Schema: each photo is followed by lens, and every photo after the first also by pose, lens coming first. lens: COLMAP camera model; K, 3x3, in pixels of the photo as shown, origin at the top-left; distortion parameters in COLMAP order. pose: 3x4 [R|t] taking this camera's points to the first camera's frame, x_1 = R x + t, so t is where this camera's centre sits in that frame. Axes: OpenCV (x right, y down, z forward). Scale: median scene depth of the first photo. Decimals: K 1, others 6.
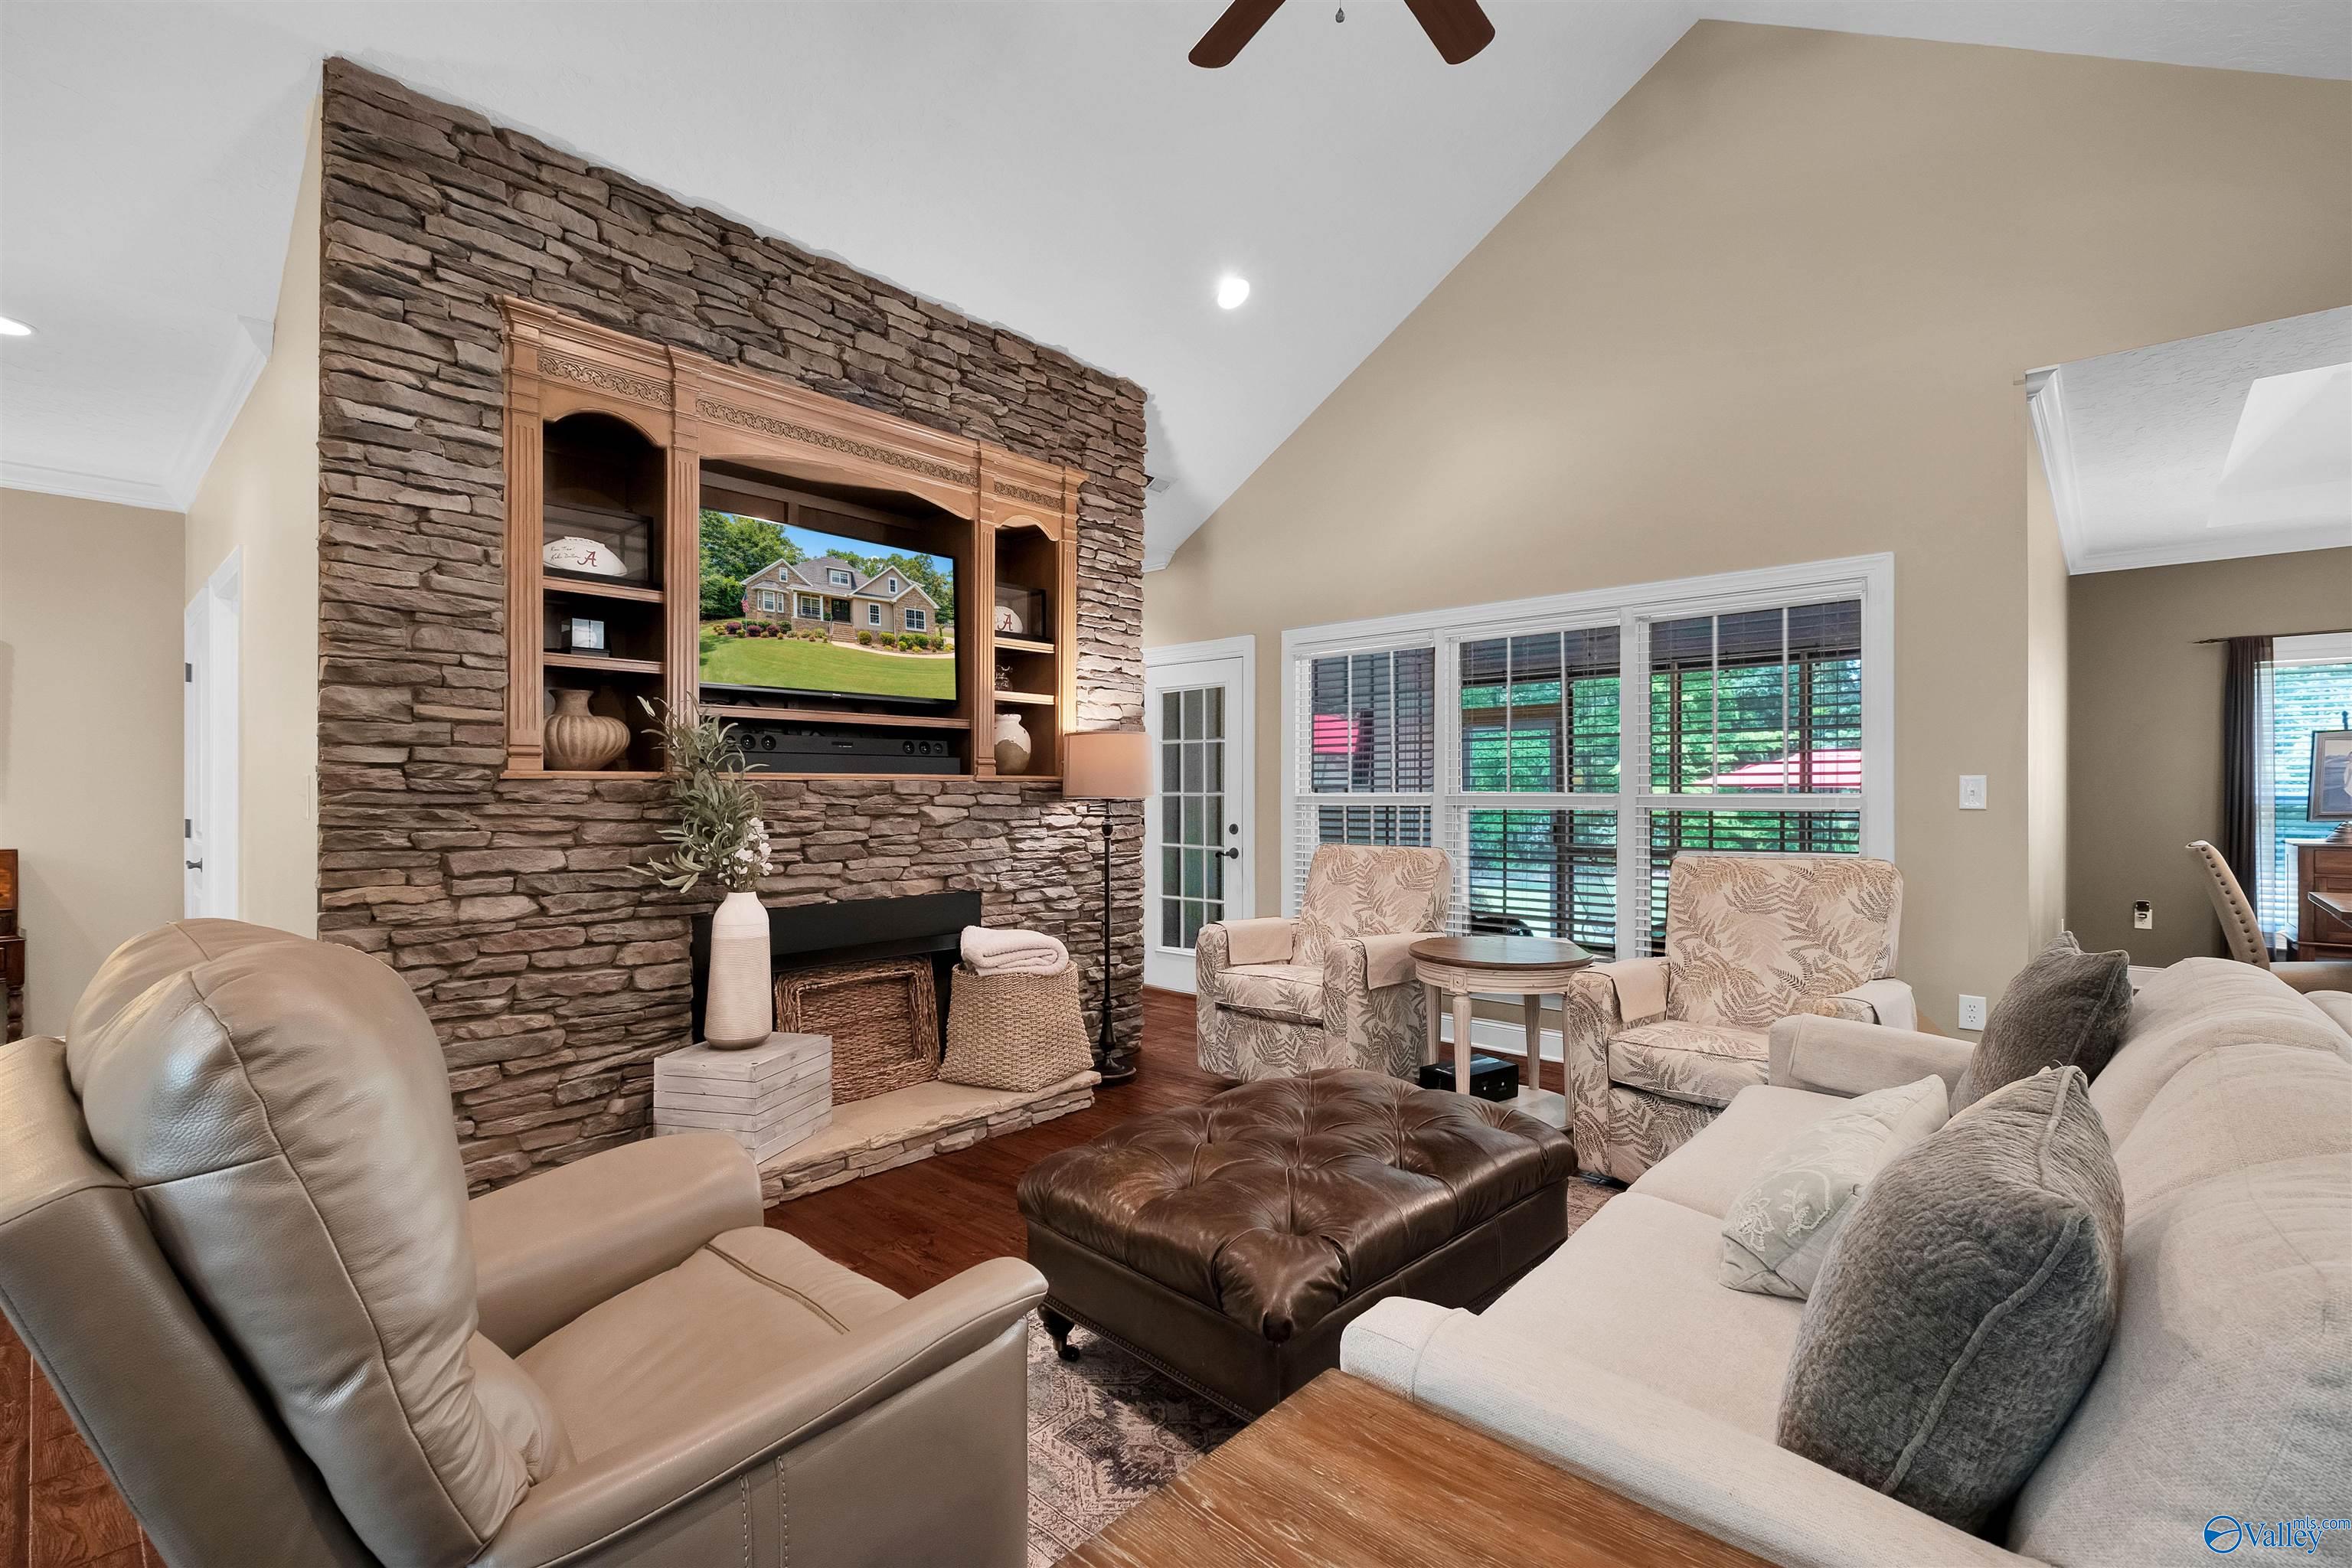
lens RADIAL K [[1033.0, 0, 1191.4], [0, 1033.0, 791.5], [0, 0, 1]] dist [-0.001591, -0.001295]
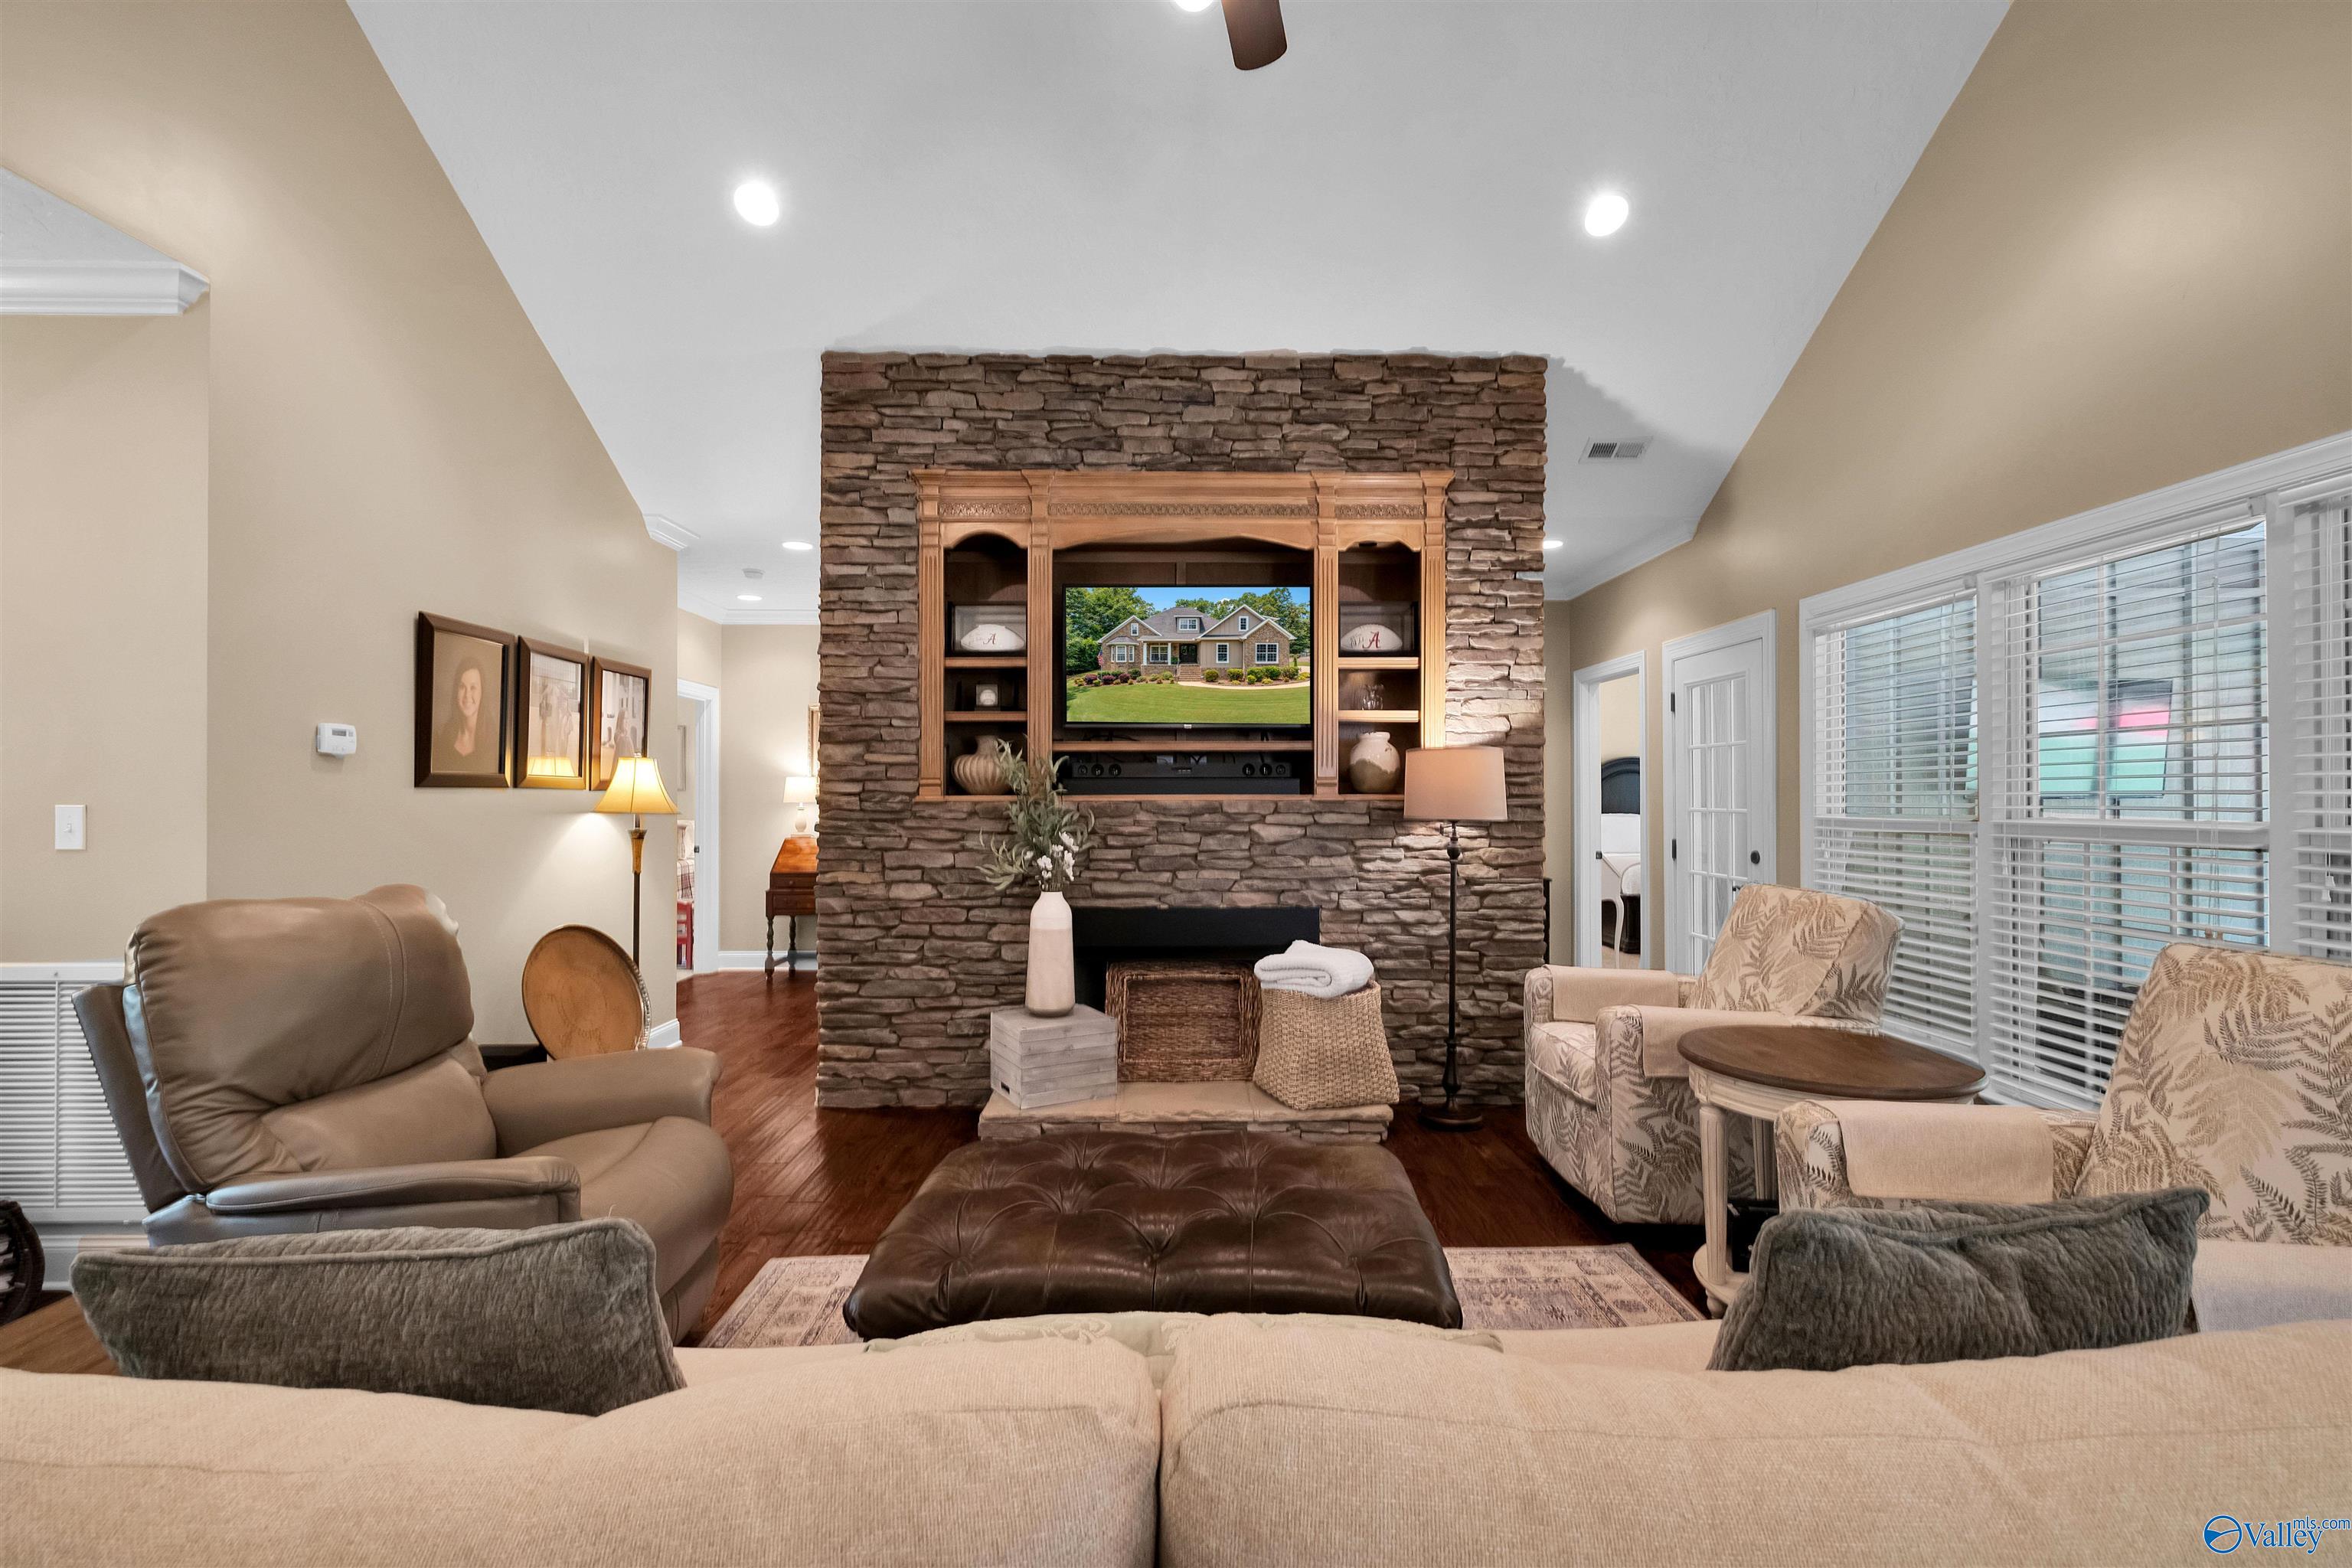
lens RADIAL K [[1030.1, 0, 1183.8], [0, 1030.1, 784.9], [0, 0, 1]] dist [0.011483, -0.009628]
pose [[0.679272, -0.008879, -0.733833, 0.509065], [-0.000630, 0.999919, -0.012682, -0.014493], [0.733886, 0.009077, 0.679212, 0.228997]]
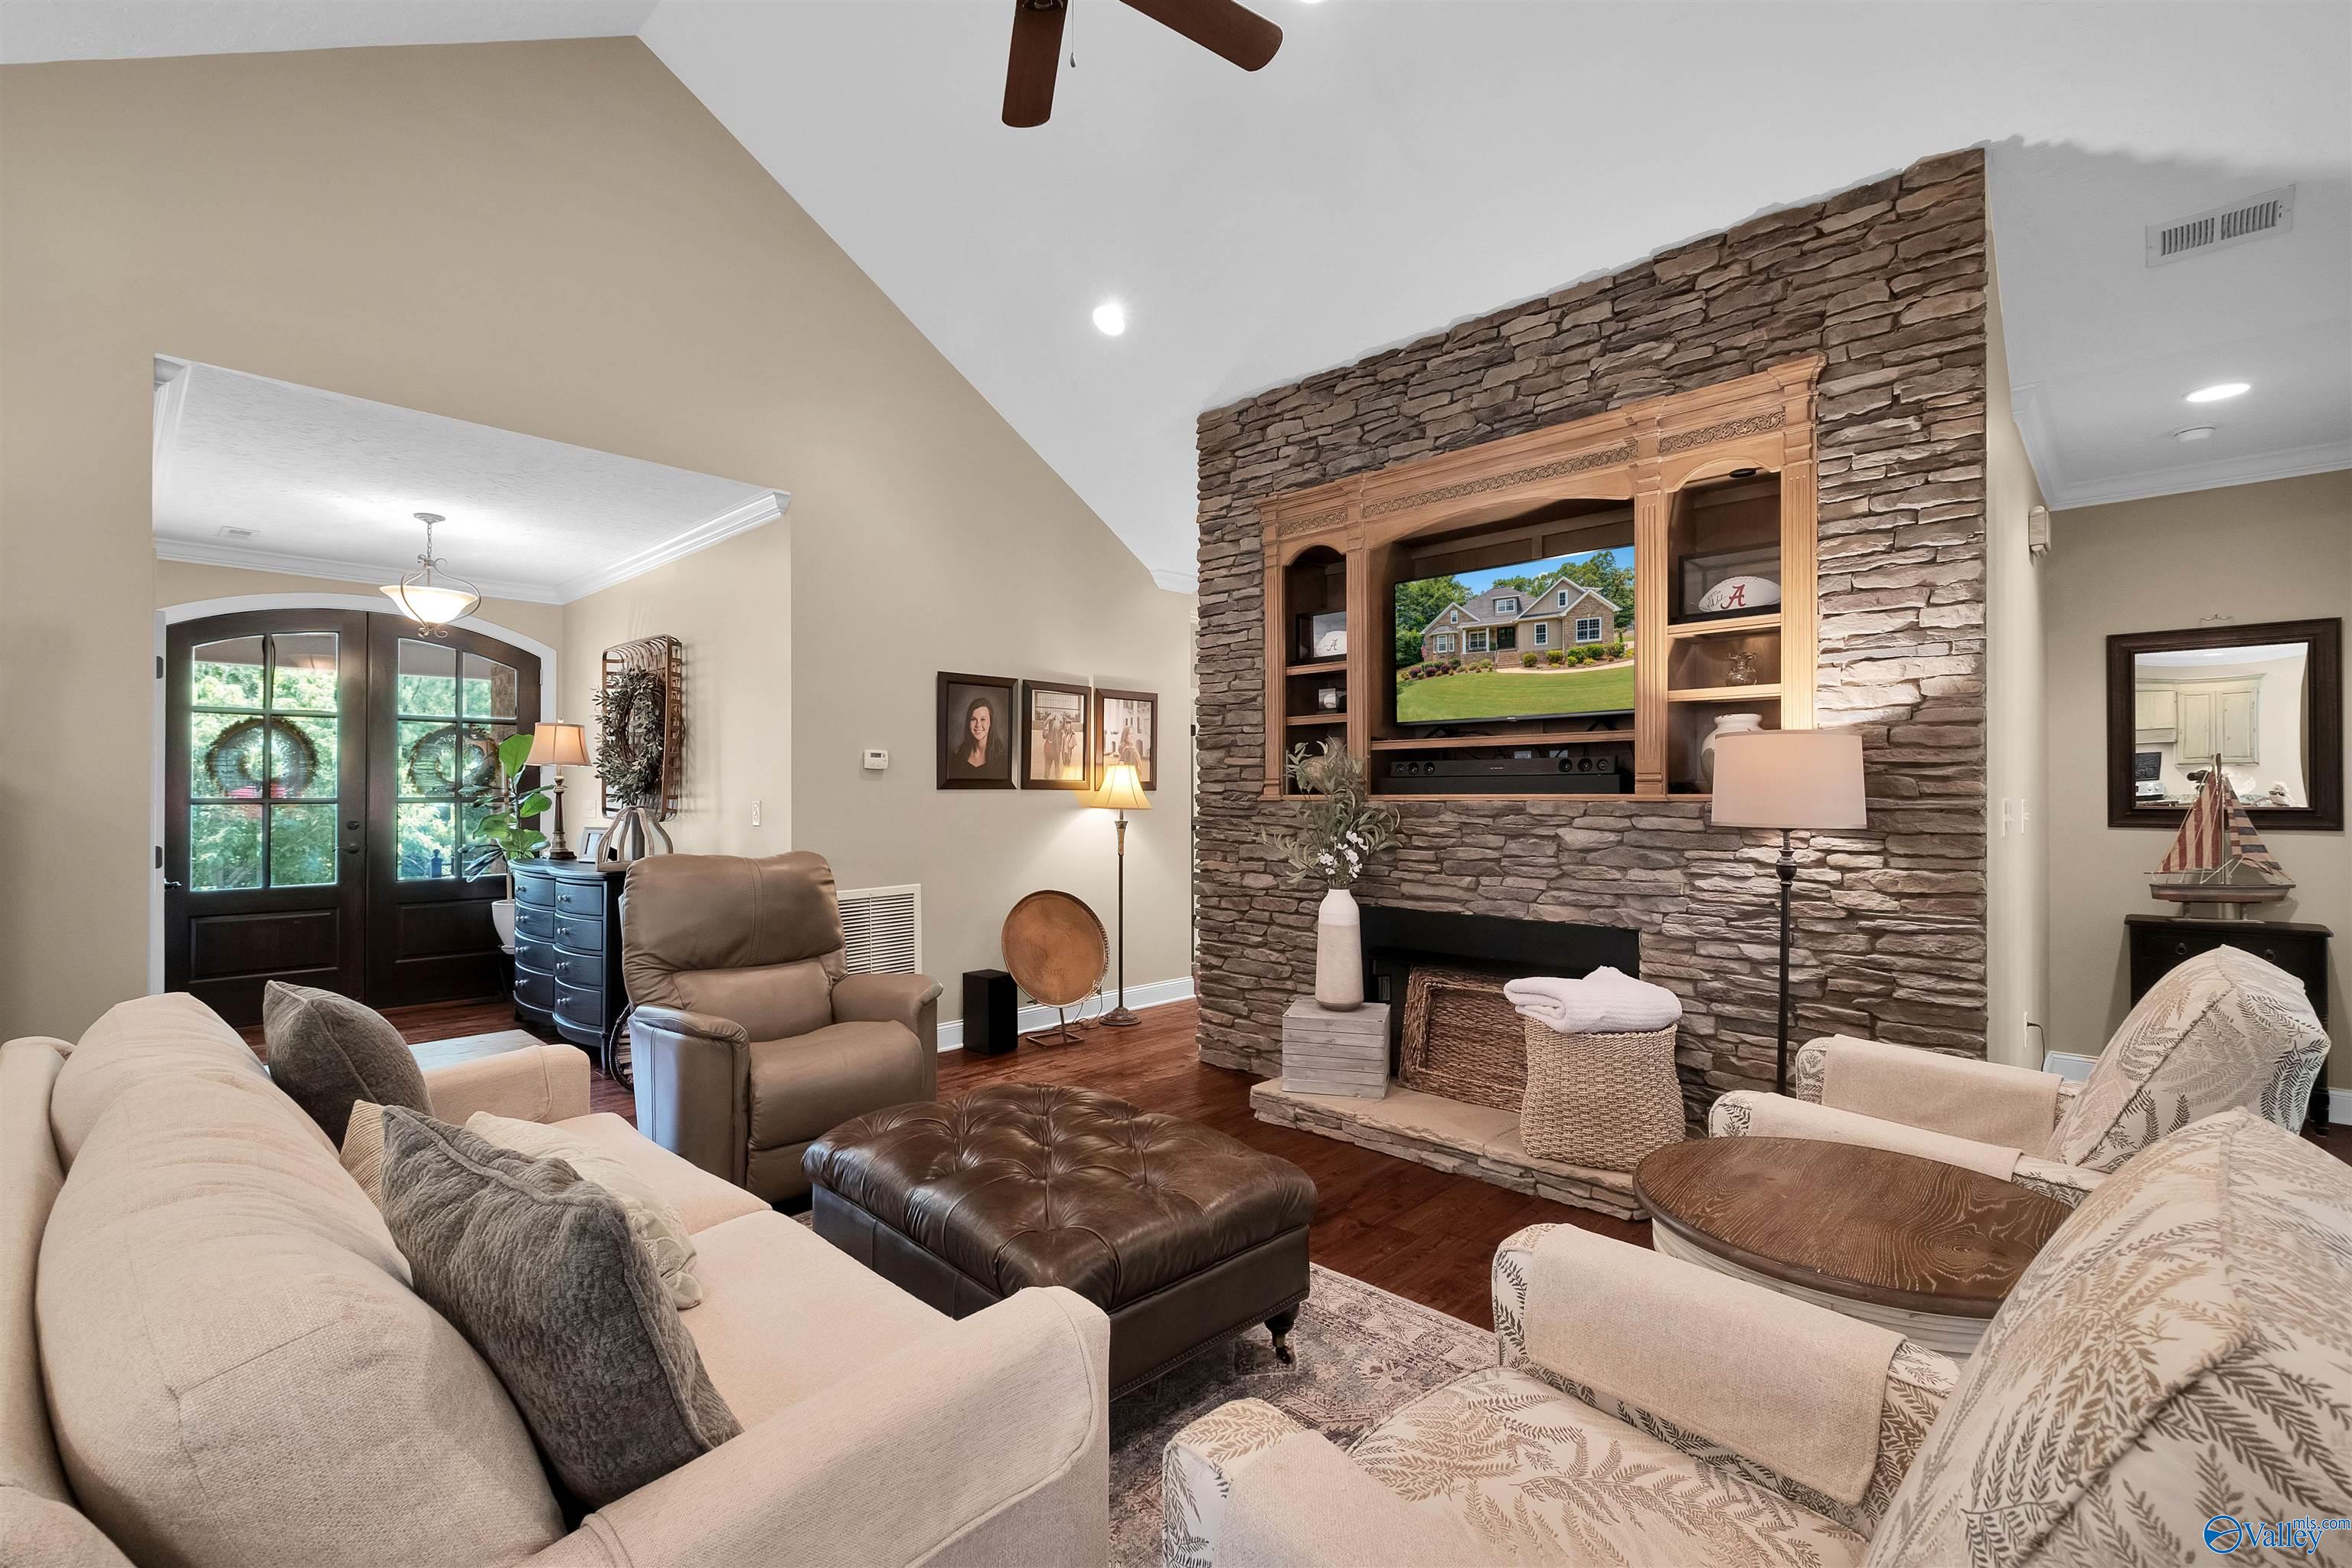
lens RADIAL K [[1030.1, 0, 1183.8], [0, 1030.1, 784.9], [0, 0, 1]] dist [0.011483, -0.009628]
pose [[-0.030922, -0.008590, -0.999485, 0.732787], [-0.000844, 0.999963, -0.008568, -0.017703], [0.999521, 0.000579, -0.030928, 0.727259]]
